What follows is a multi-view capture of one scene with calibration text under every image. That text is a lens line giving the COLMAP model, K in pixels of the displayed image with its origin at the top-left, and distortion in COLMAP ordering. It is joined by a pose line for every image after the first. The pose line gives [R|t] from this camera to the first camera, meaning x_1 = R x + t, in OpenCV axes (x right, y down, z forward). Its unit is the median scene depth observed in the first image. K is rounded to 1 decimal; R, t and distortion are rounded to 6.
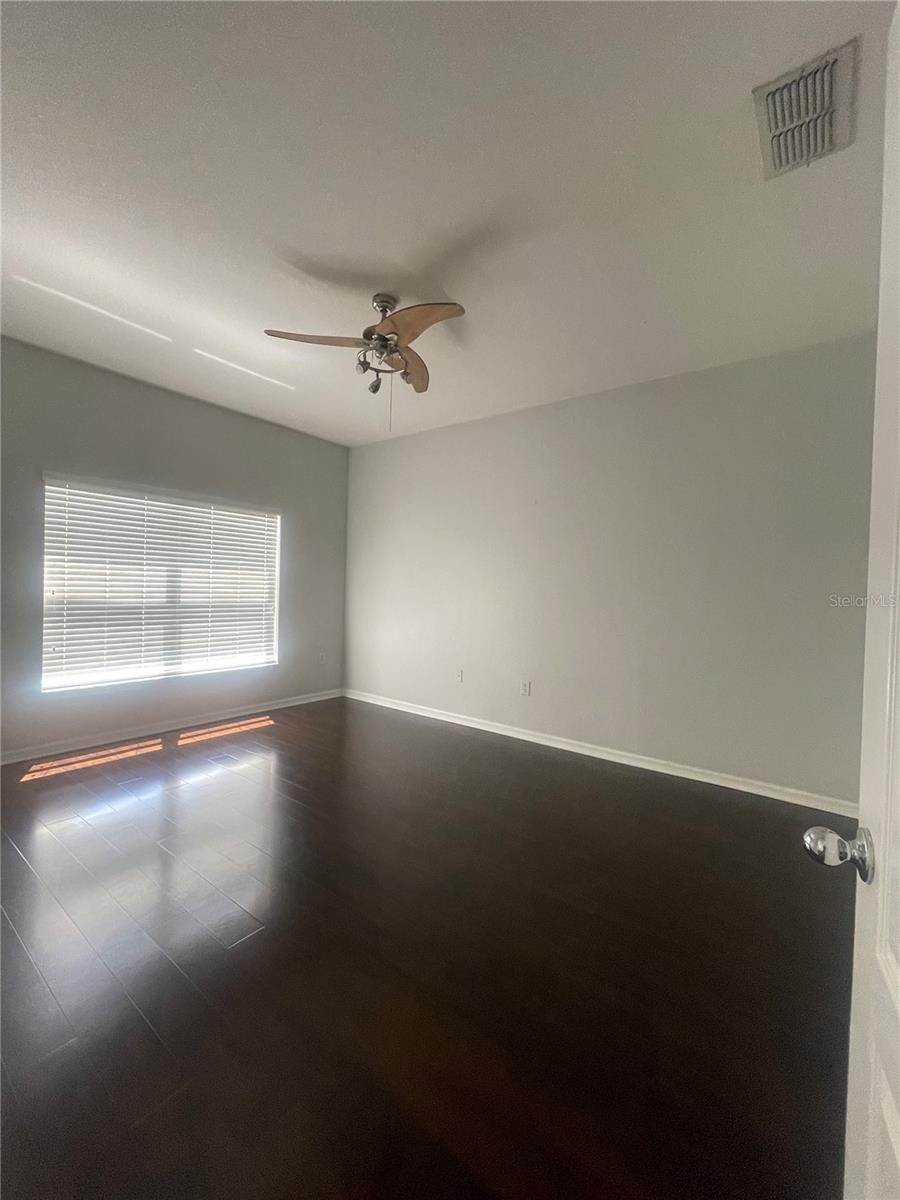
lens RADIAL K [[484.7, 0, 457.2], [0, 484.7, 597.9], [0, 0, 1]] dist [-0.000979, -0.001230]
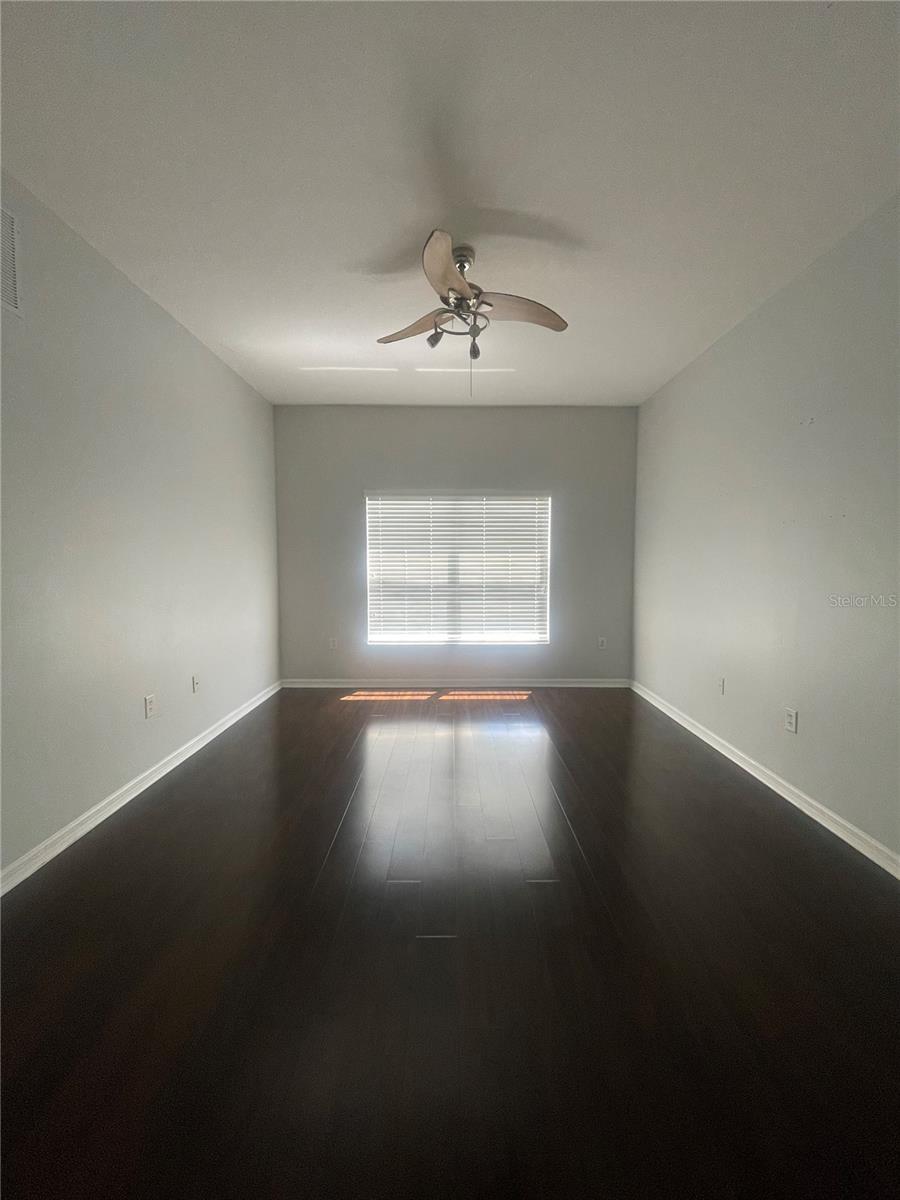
lens RADIAL K [[484.7, 0, 454.3], [0, 484.7, 599.3], [0, 0, 1]] dist [-0.000979, -0.001230]
pose [[0.608497, 0.034123, -0.792822, 0.361781], [0.001225, 0.999034, 0.043938, -0.002471], [0.793555, -0.027707, 0.607867, 0.255425]]
